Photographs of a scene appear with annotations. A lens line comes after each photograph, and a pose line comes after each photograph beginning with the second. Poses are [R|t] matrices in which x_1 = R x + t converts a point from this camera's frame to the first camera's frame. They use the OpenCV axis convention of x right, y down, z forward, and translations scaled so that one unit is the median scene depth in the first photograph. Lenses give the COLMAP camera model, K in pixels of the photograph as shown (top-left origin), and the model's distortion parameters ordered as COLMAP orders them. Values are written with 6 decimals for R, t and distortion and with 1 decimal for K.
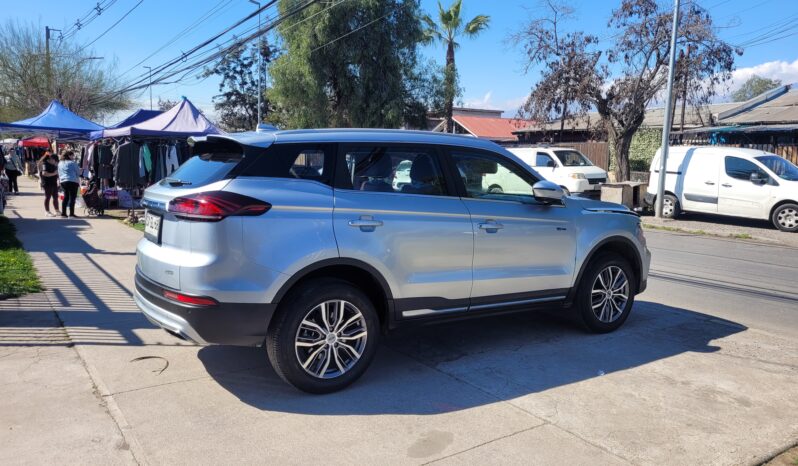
lens RADIAL K [[614.3, 0, 399.2], [0, 614.3, 221.1], [0, 0, 1]] dist [0.046370, -0.001662]
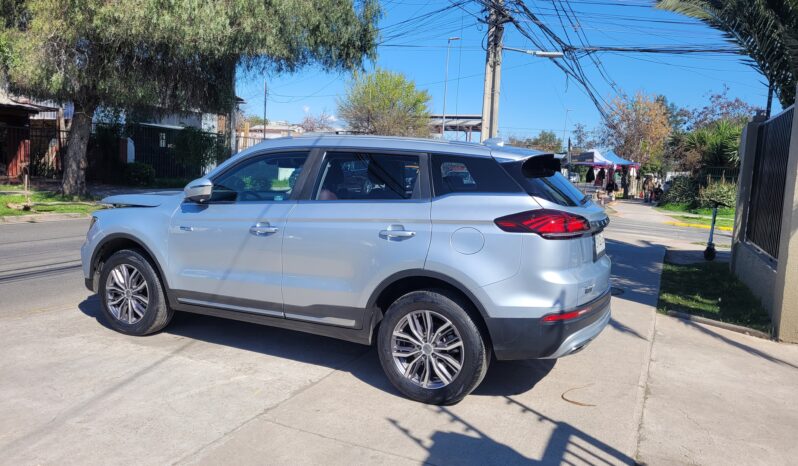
lens RADIAL K [[597.4, 0, 399.0], [0, 597.4, 233.0], [0, 0, 1]] dist [0.046968, -0.001749]
pose [[-0.511262, -0.142251, 0.847571, -1.000623], [0.031461, 0.982448, 0.183865, -0.196799], [-0.858849, 0.120668, -0.497813, 1.661315]]
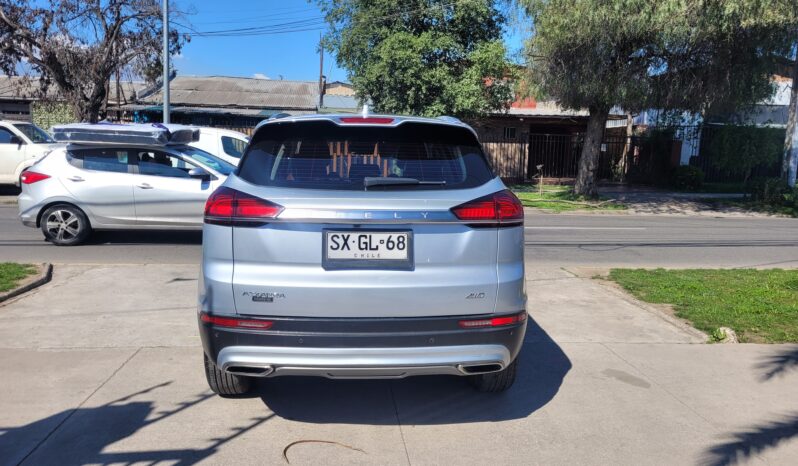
lens RADIAL K [[614.3, 0, 399.2], [0, 614.3, 221.1], [0, 0, 1]] dist [0.046370, -0.001662]
pose [[0.490541, -0.112397, 0.864139, -0.916466], [0.074900, 0.993415, 0.086694, -0.078951], [-0.868193, 0.022197, 0.495730, 0.561645]]
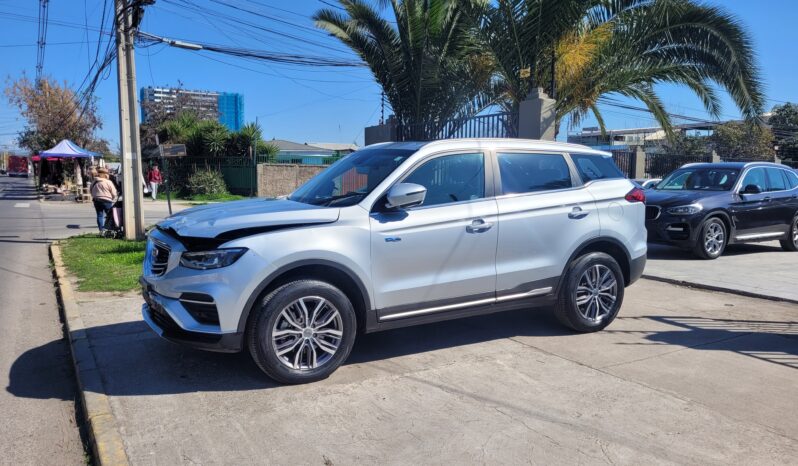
lens RADIAL K [[597.4, 0, 399.0], [0, 597.4, 233.0], [0, 0, 1]] dist [0.046968, -0.001749]
pose [[-0.997495, -0.031883, 0.063143, 0.017934], [-0.018048, 0.977828, 0.208632, -0.235986], [-0.068395, 0.206970, -0.975954, 2.406915]]
